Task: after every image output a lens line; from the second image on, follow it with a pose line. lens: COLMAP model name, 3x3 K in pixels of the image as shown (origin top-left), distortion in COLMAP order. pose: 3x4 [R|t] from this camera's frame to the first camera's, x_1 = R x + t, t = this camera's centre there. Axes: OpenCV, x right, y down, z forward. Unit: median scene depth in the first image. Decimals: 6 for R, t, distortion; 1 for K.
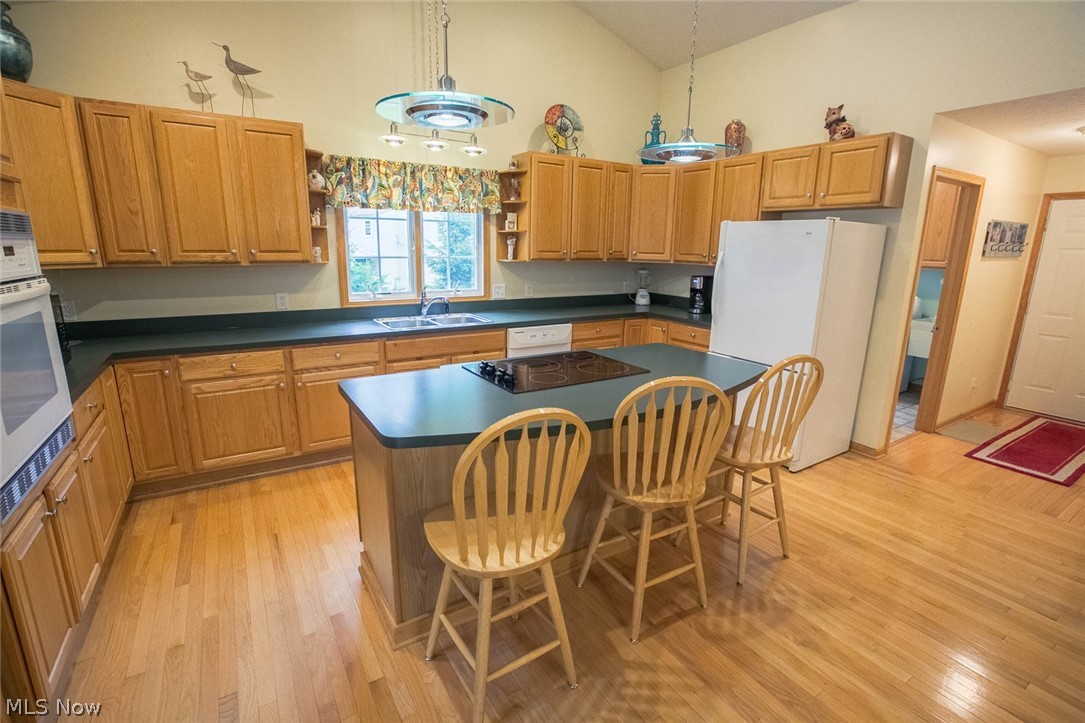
lens RADIAL K [[499.9, 0, 544.5], [0, 499.9, 363.9], [0, 0, 1]] dist [-0.034536, 0.011314]
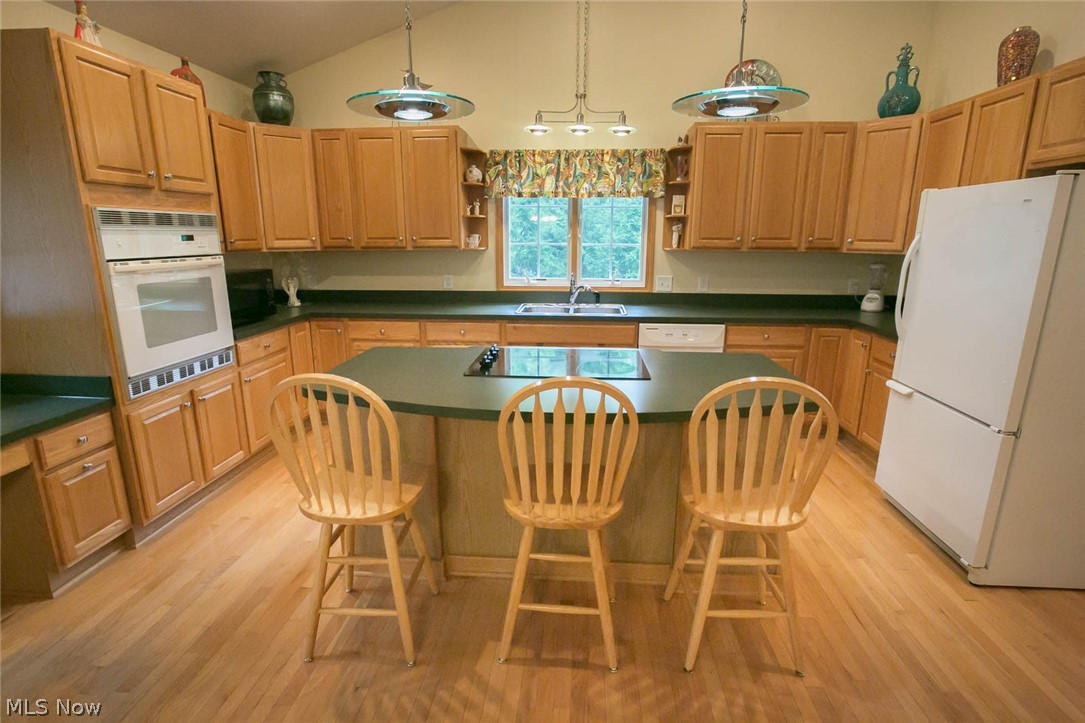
lens RADIAL K [[539.4, 0, 542.8], [0, 539.4, 365.7], [0, 0, 1]] dist [-0.028911, 0.008412]
pose [[0.802692, 0.128510, -0.582384, 0.366465], [-0.126974, 0.990945, 0.043658, -0.015273], [0.582720, 0.038904, 0.811741, 0.108736]]
